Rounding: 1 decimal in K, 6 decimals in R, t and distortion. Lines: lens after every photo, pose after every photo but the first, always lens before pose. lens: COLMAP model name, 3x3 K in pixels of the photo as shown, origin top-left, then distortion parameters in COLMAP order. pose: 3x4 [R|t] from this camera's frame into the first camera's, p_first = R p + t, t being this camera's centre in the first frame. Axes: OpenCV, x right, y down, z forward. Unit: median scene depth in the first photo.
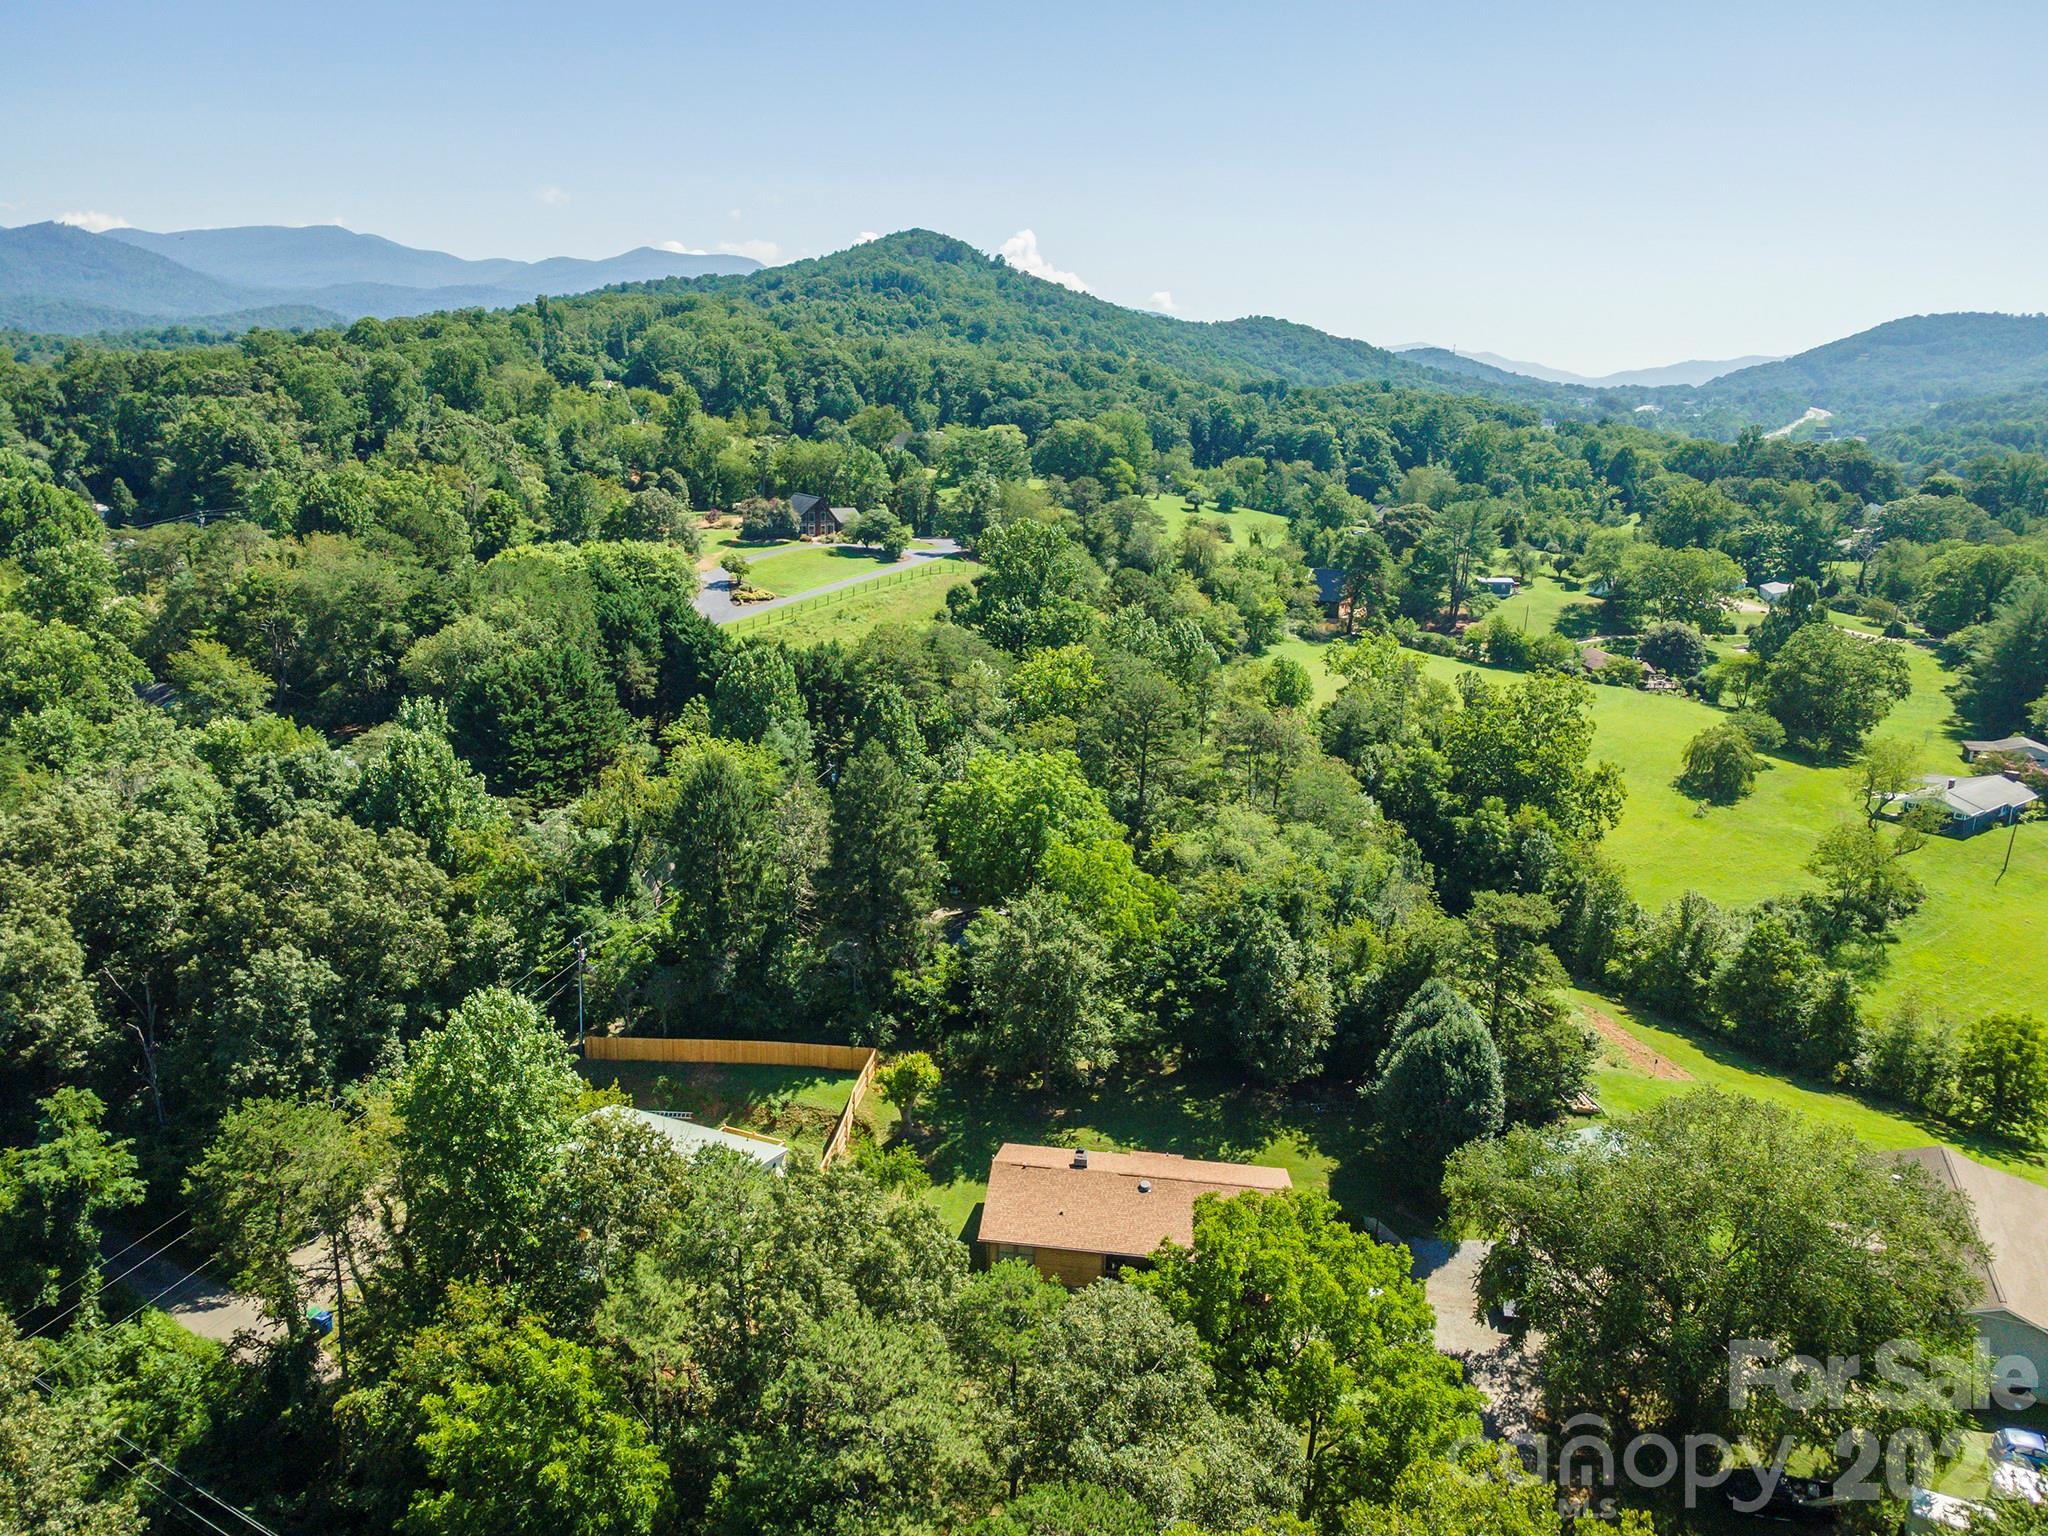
lens RADIAL K [[1473.8, 0, 1024.0], [0, 1473.8, 768.0], [0, 0, 1]] dist [0.009872, 0.041352]
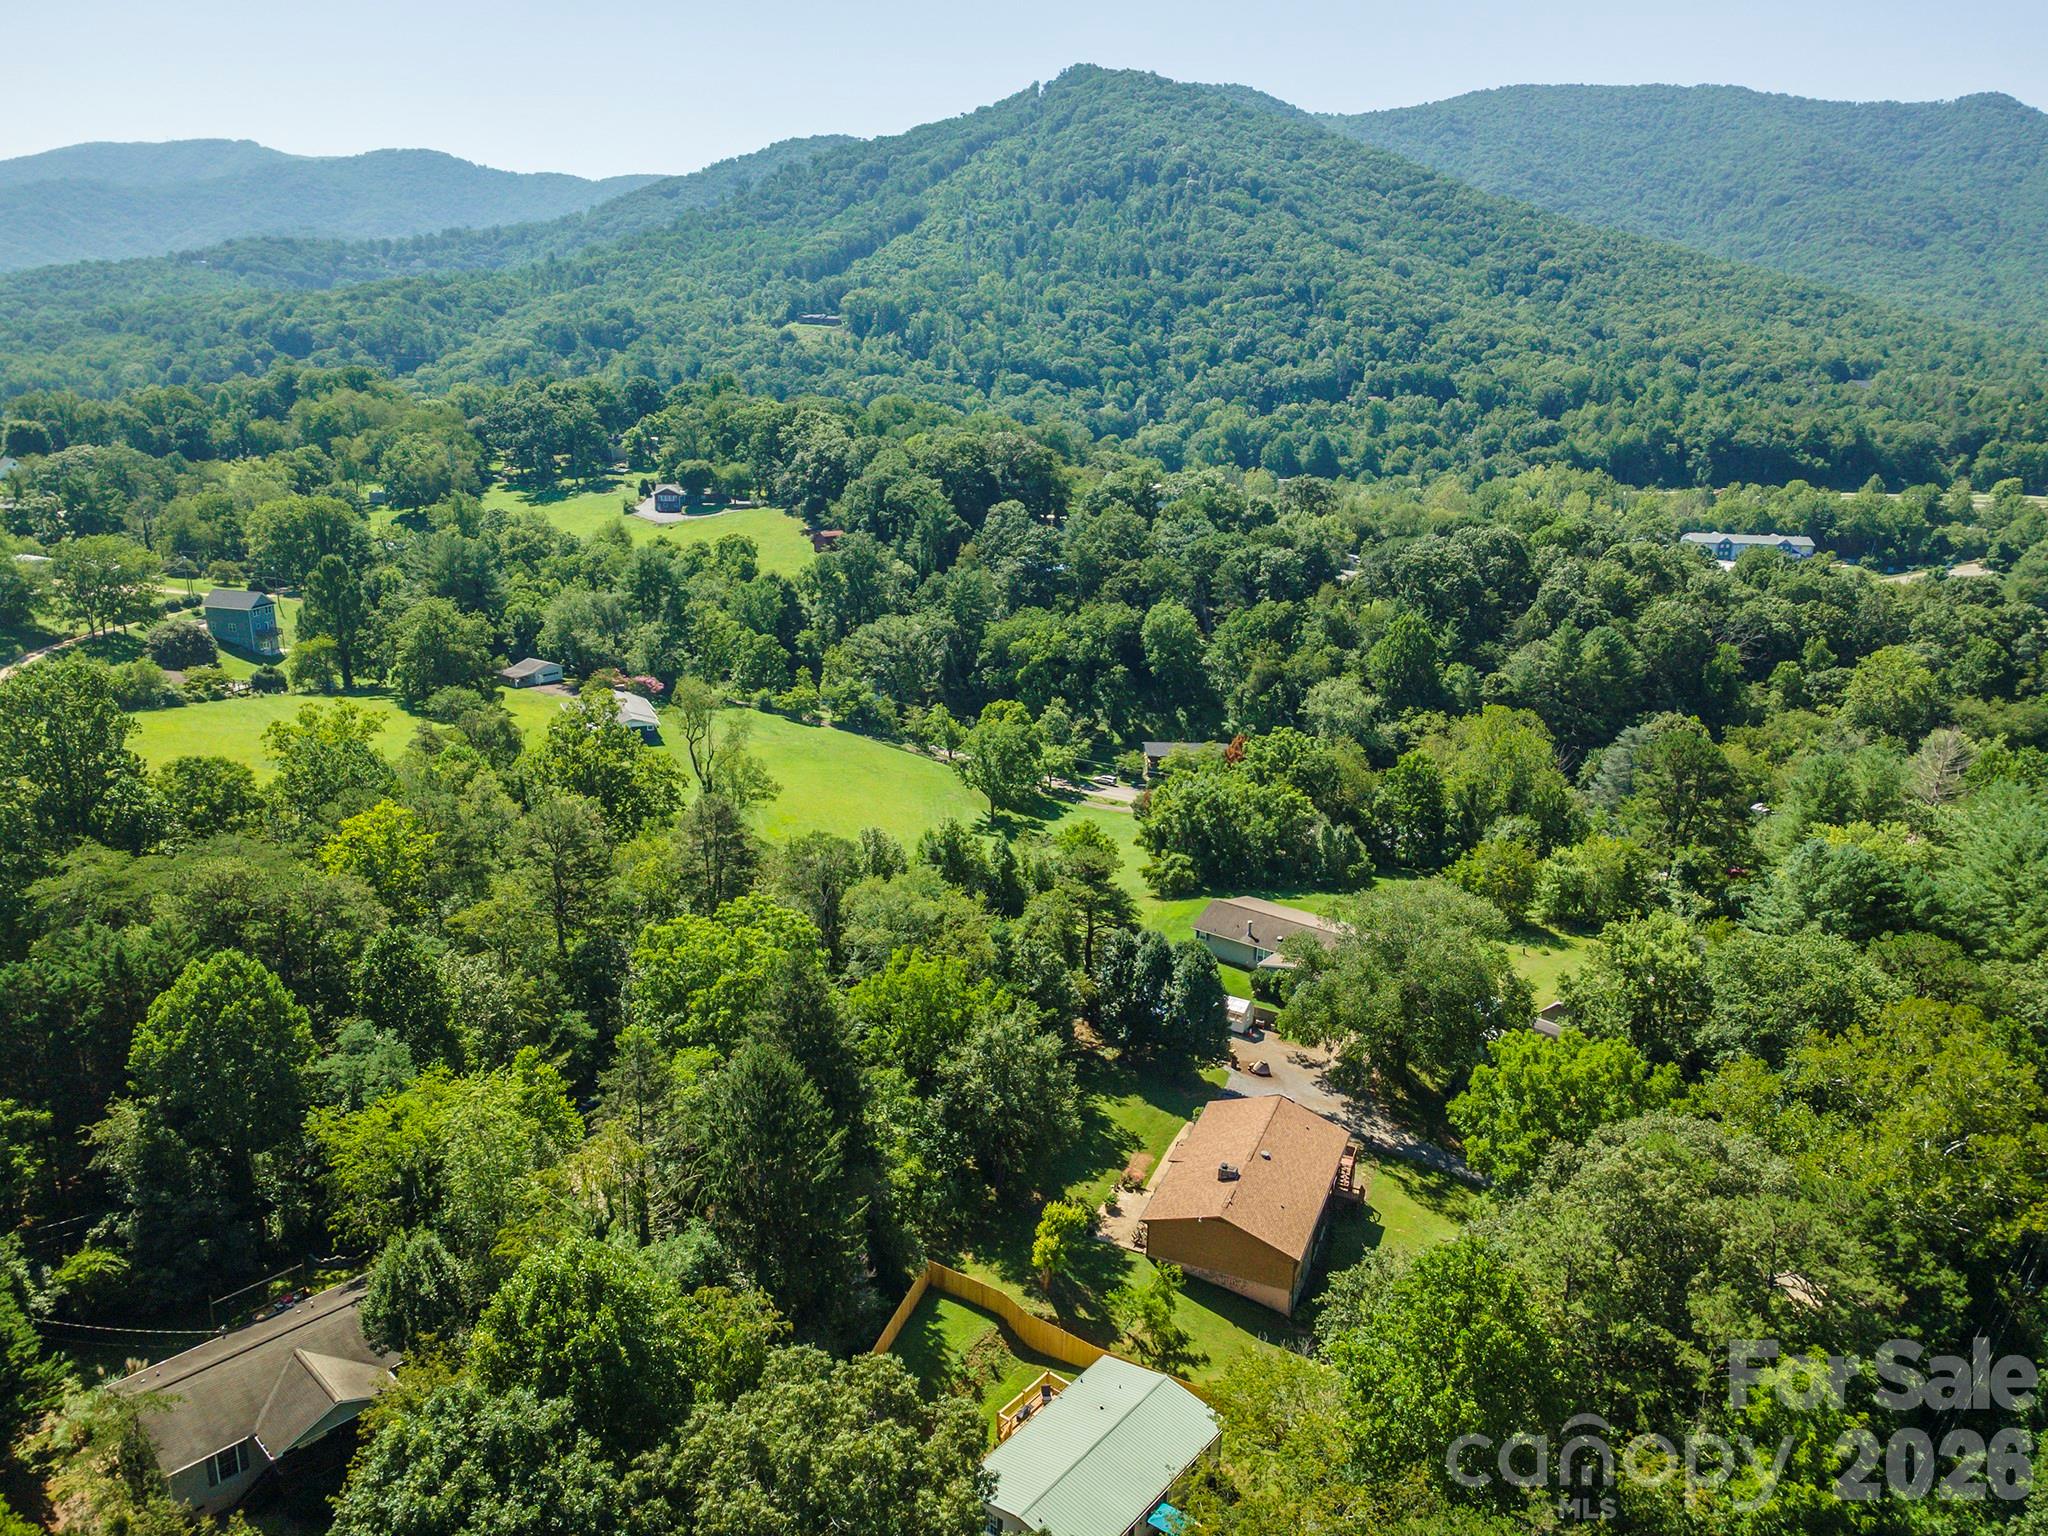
lens RADIAL K [[1458.5, 0, 1024.0], [0, 1458.5, 768.0], [0, 0, 1]] dist [0.008473, 0.060192]
pose [[0.259594, -0.289312, 0.921363, -0.242291], [0.228656, 0.945355, 0.232422, -0.084457], [-0.938258, 0.150340, 0.311562, 0.186571]]
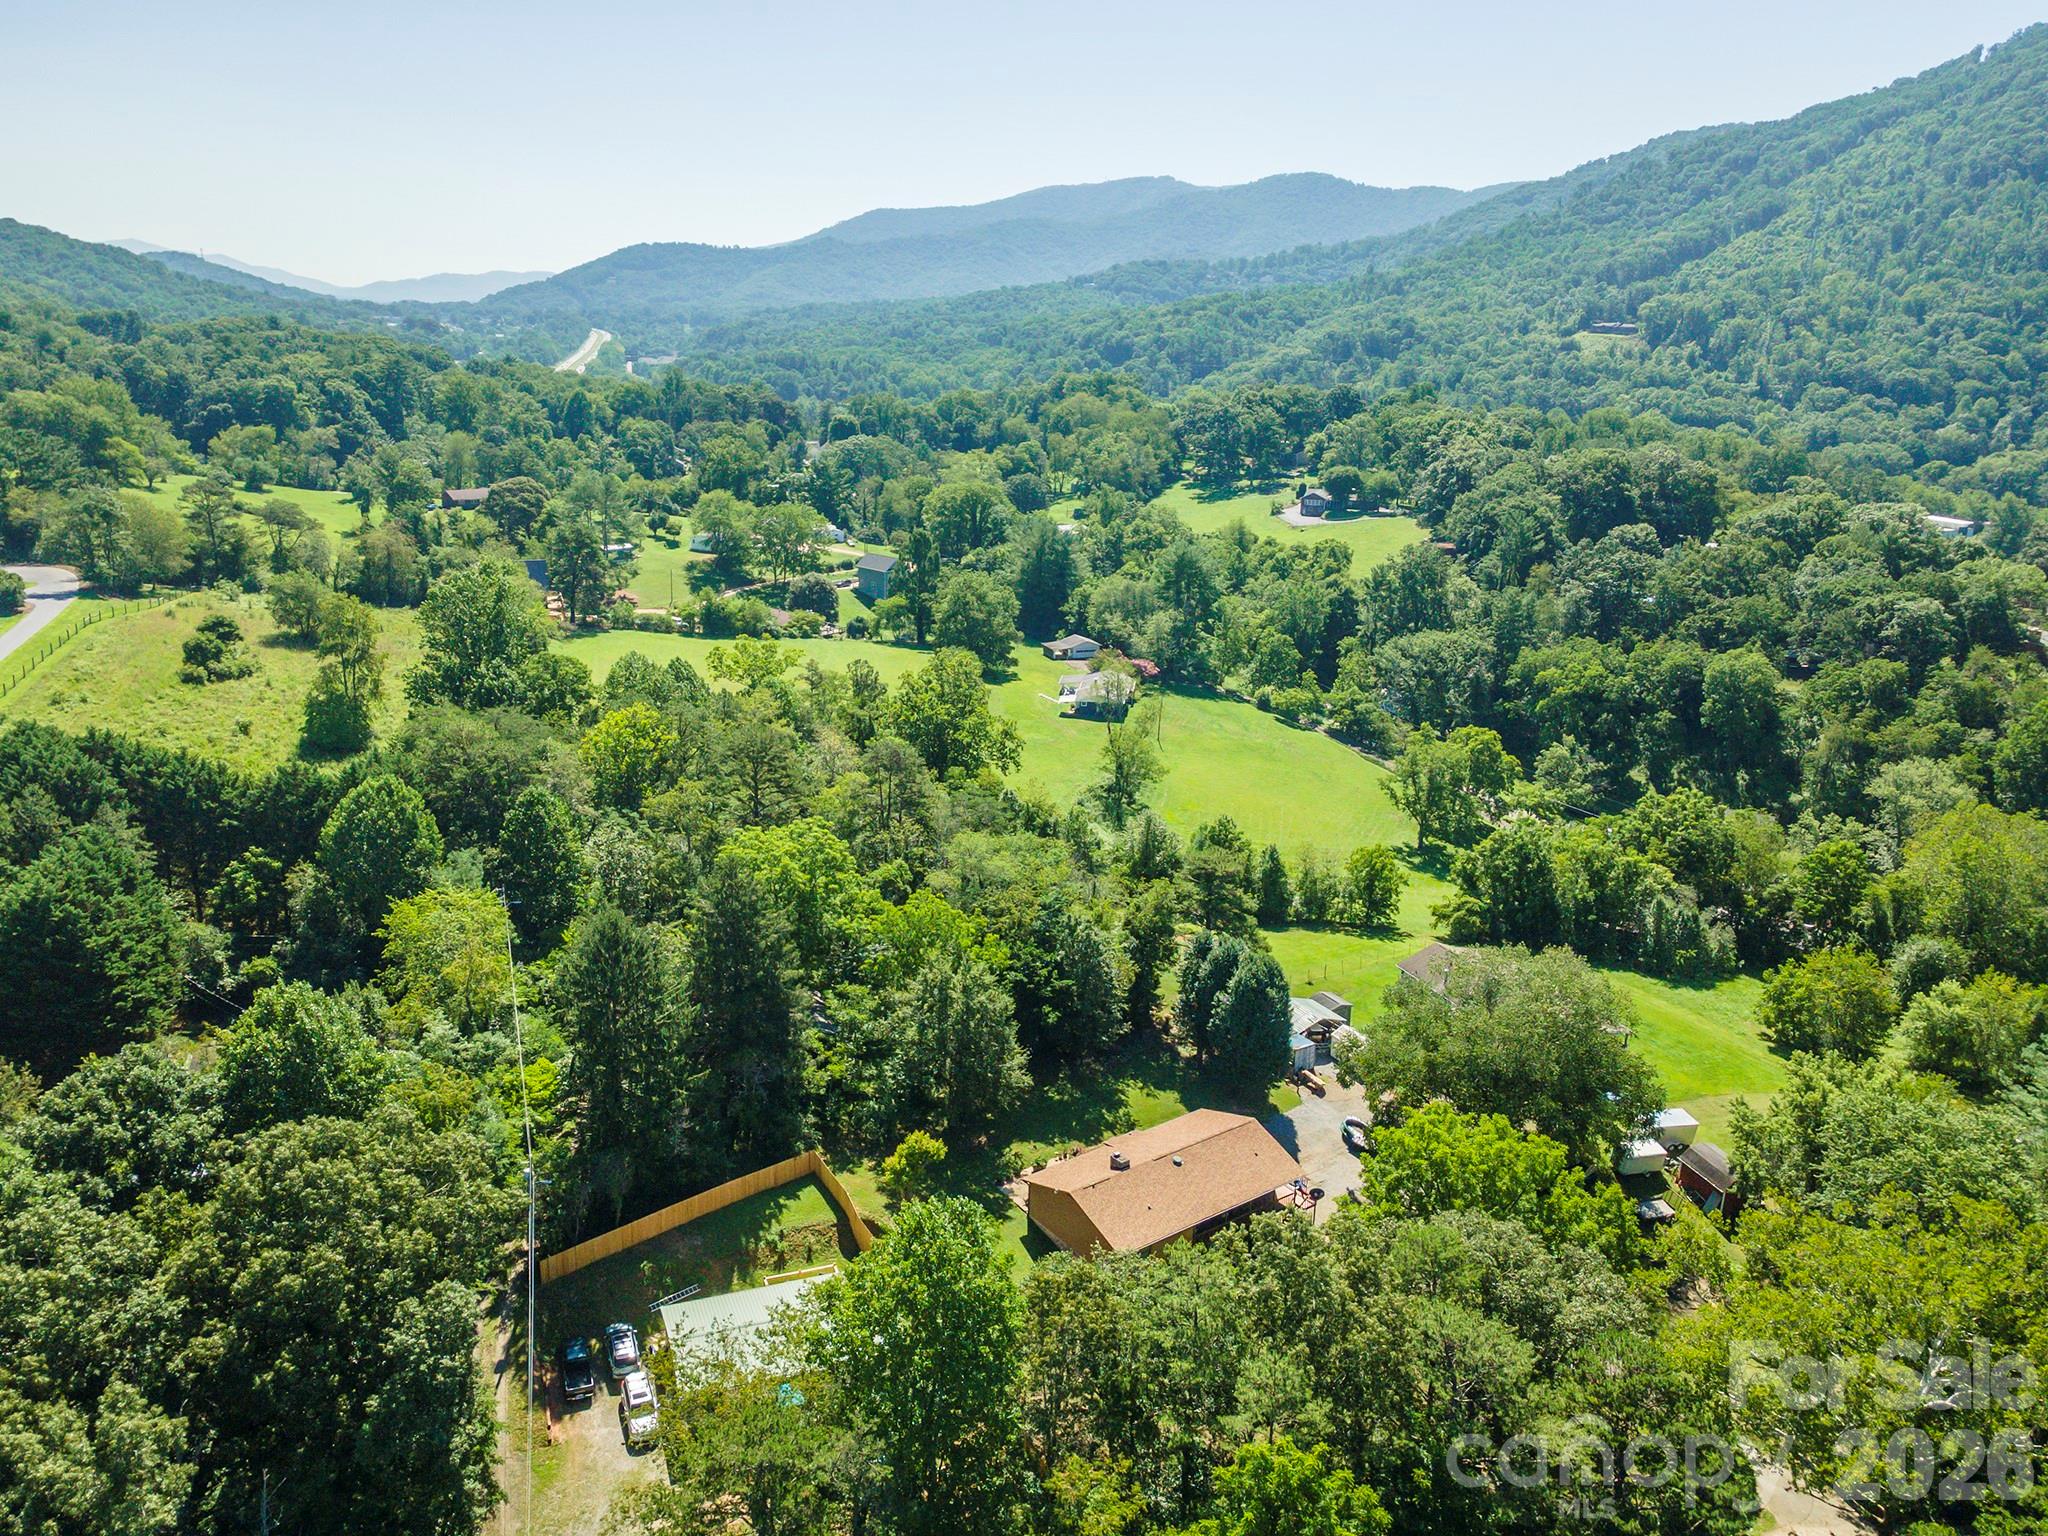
lens RADIAL K [[1473.8, 0, 1024.0], [0, 1473.8, 768.0], [0, 0, 1]] dist [0.009872, 0.041352]
pose [[0.721916, -0.202339, 0.661737, -0.181570], [0.166302, 0.978998, 0.117923, -0.047465], [-0.671700, 0.024918, 0.740404, 0.044794]]
